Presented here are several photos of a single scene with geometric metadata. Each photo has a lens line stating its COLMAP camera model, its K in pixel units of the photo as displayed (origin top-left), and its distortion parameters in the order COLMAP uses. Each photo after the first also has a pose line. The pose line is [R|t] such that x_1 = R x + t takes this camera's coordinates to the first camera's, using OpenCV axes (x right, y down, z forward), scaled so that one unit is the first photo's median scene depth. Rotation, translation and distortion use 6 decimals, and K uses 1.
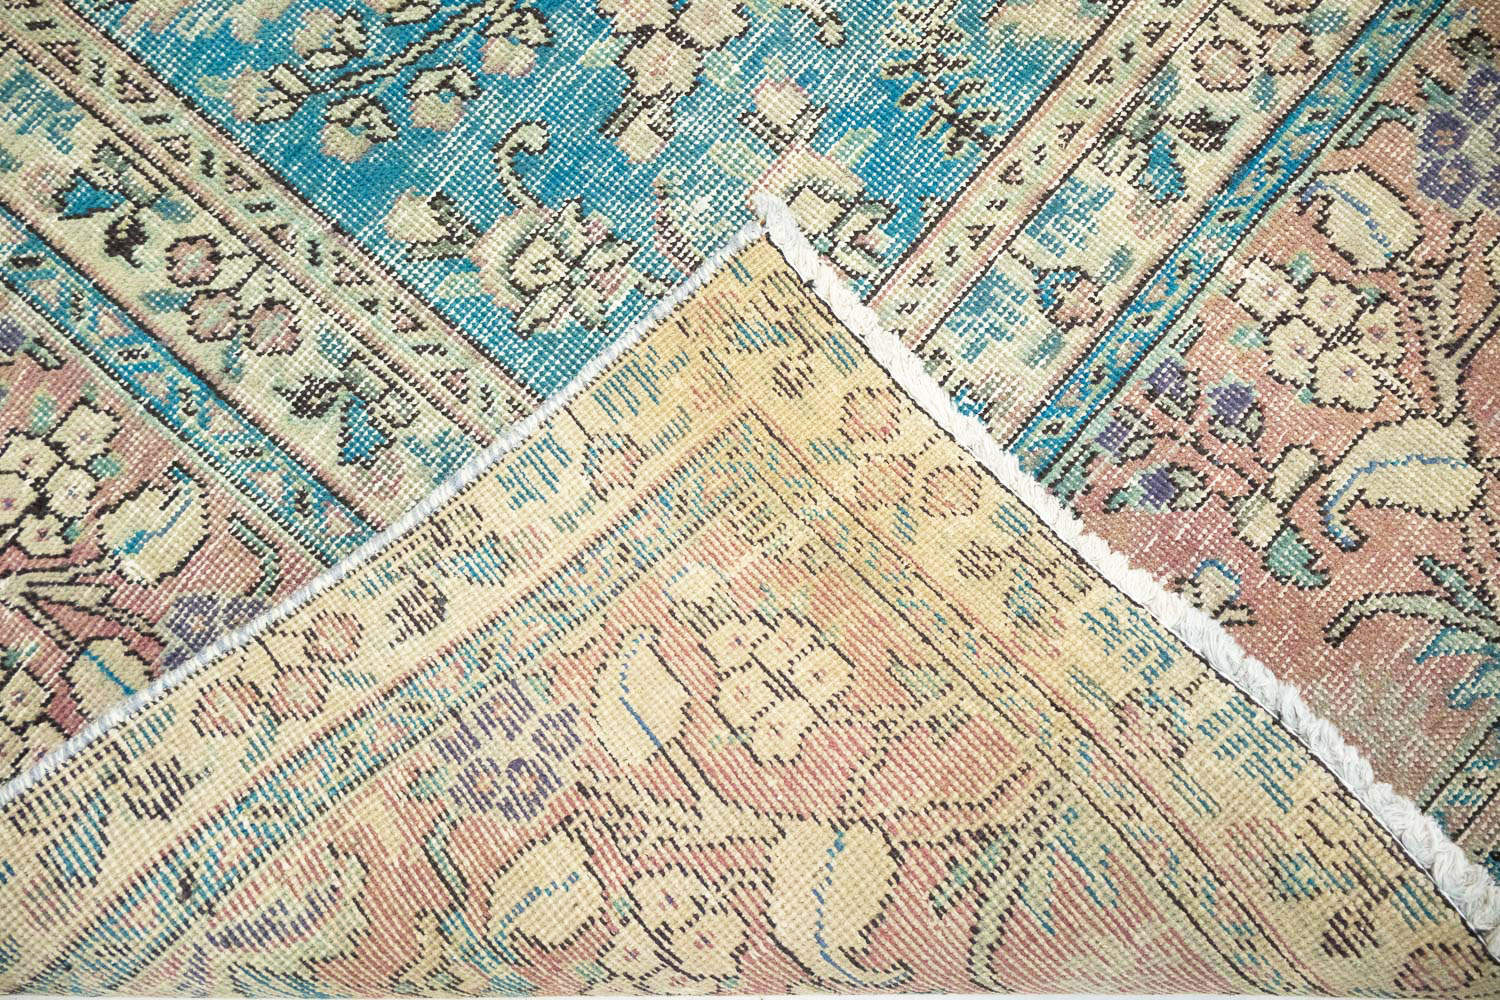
lens RADIAL K [[1246.2, 0, 745.0], [0, 1246.2, 510.4], [0, 0, 1]] dist [0.001328, 0.000975]
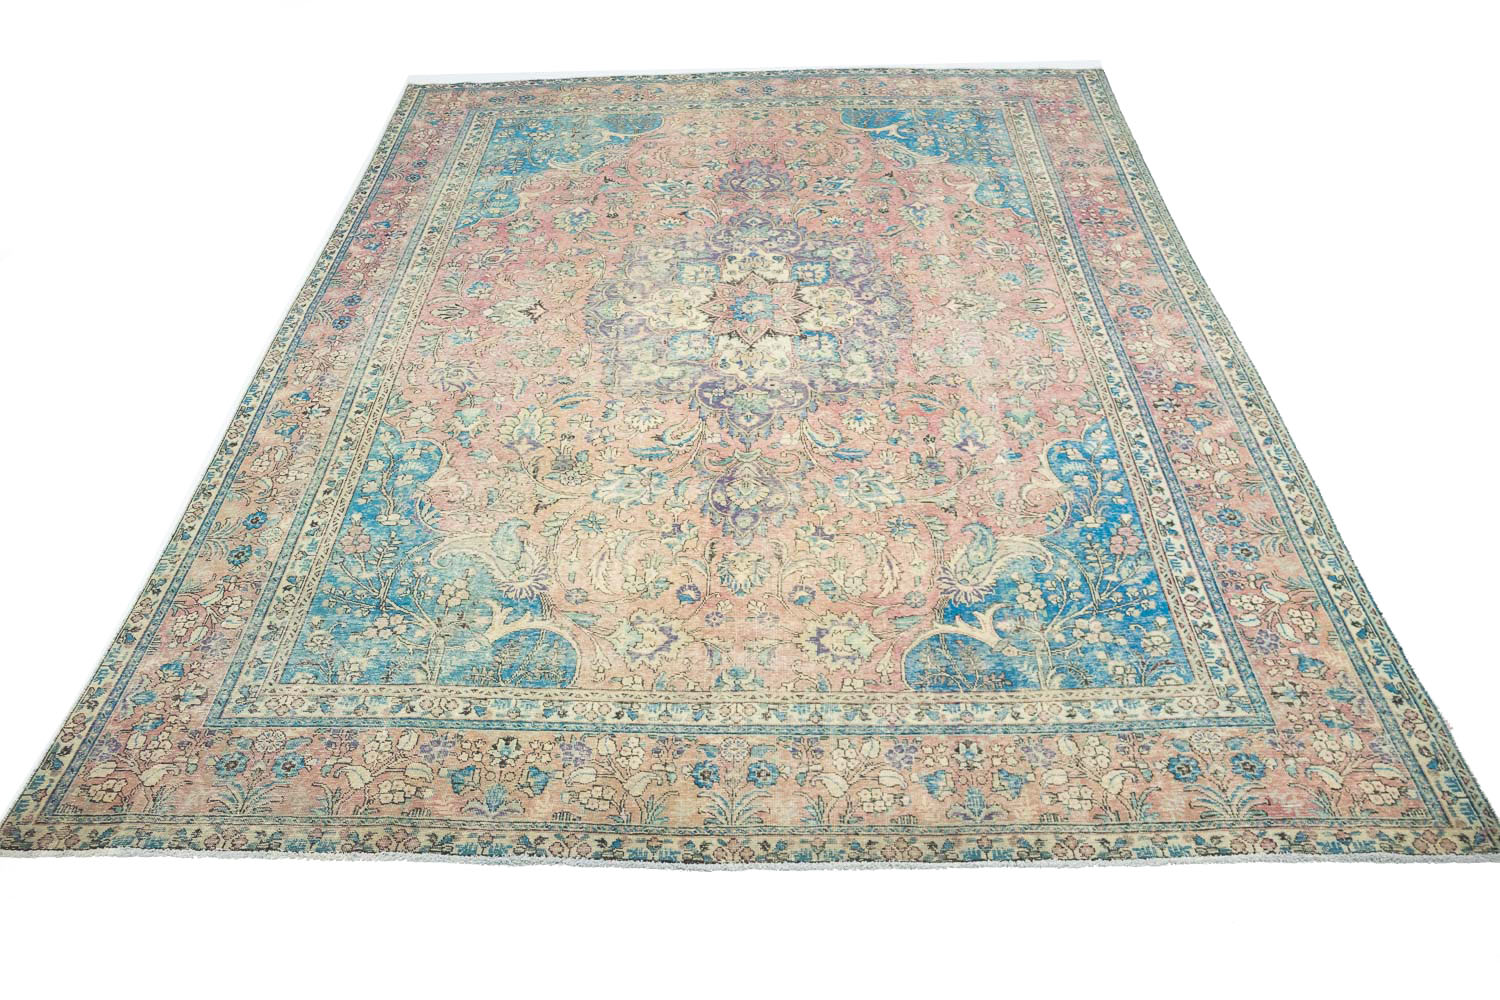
lens RADIAL K [[1246.2, 0, 737.0], [0, 1246.2, 512.2], [0, 0, 1]] dist [0.001328, 0.000975]
pose [[0.626571, 0.513602, -0.586193, 3.306199], [-0.771704, 0.514047, -0.374470, 0.095627], [0.109002, 0.687000, 0.718435, -2.507424]]
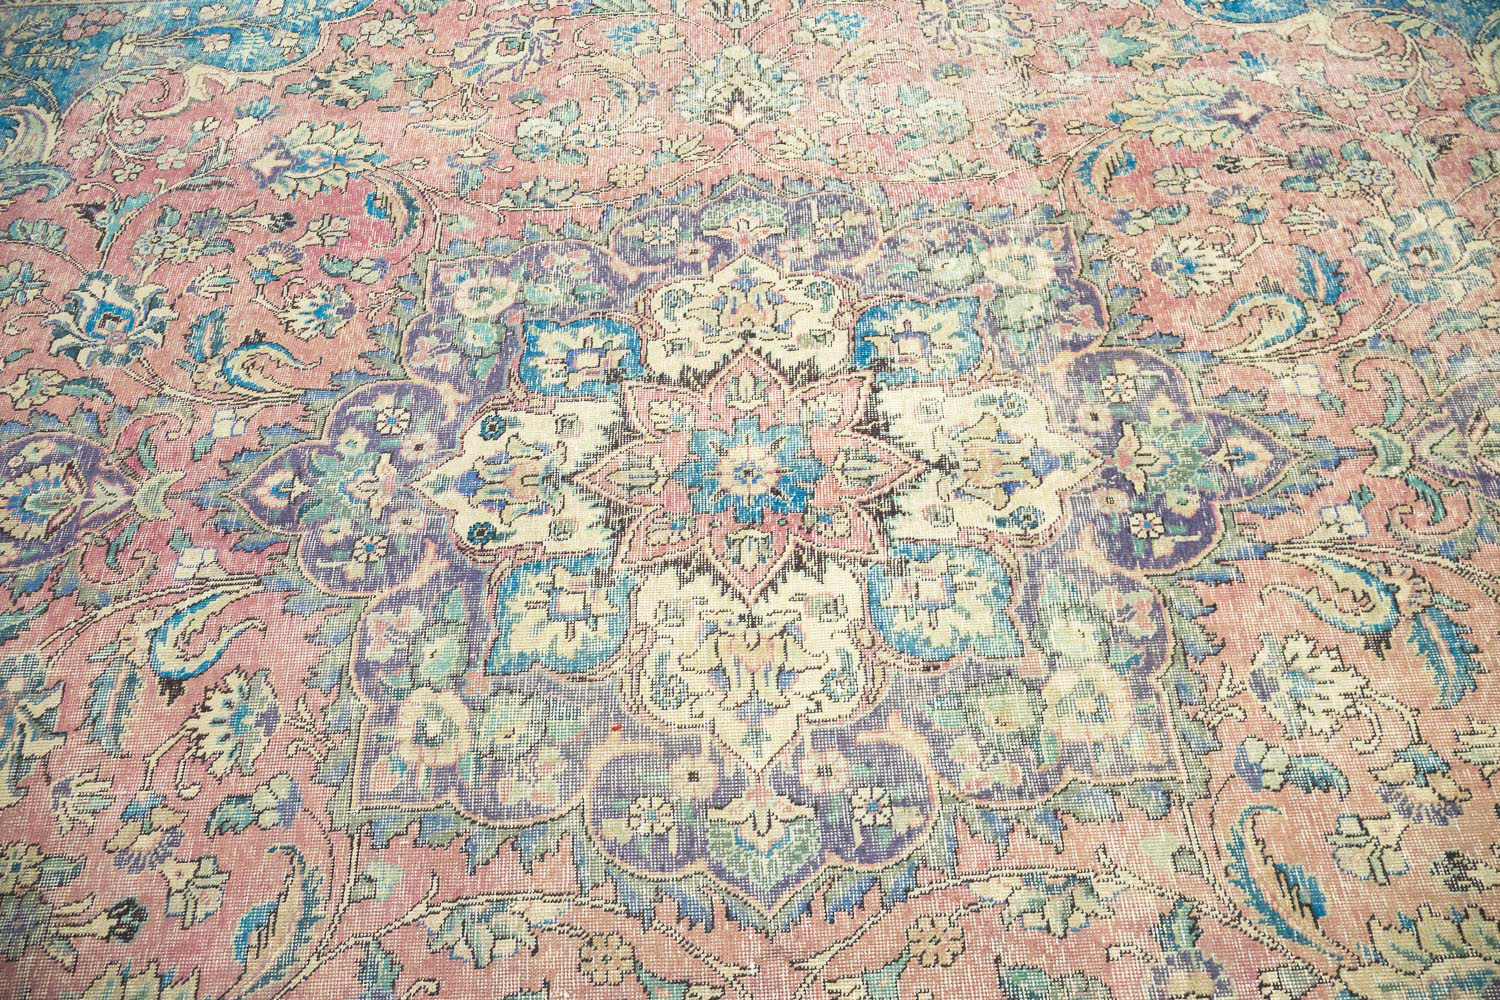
lens RADIAL K [[1246.2, 0, 741.6], [0, 1246.2, 502.2], [0, 0, 1]] dist [0.001328, 0.000975]
pose [[0.753007, -0.557097, 0.350176, -1.819155], [0.654889, 0.686288, -0.316432, -2.095624], [-0.064038, 0.467602, 0.881617, -0.745608]]
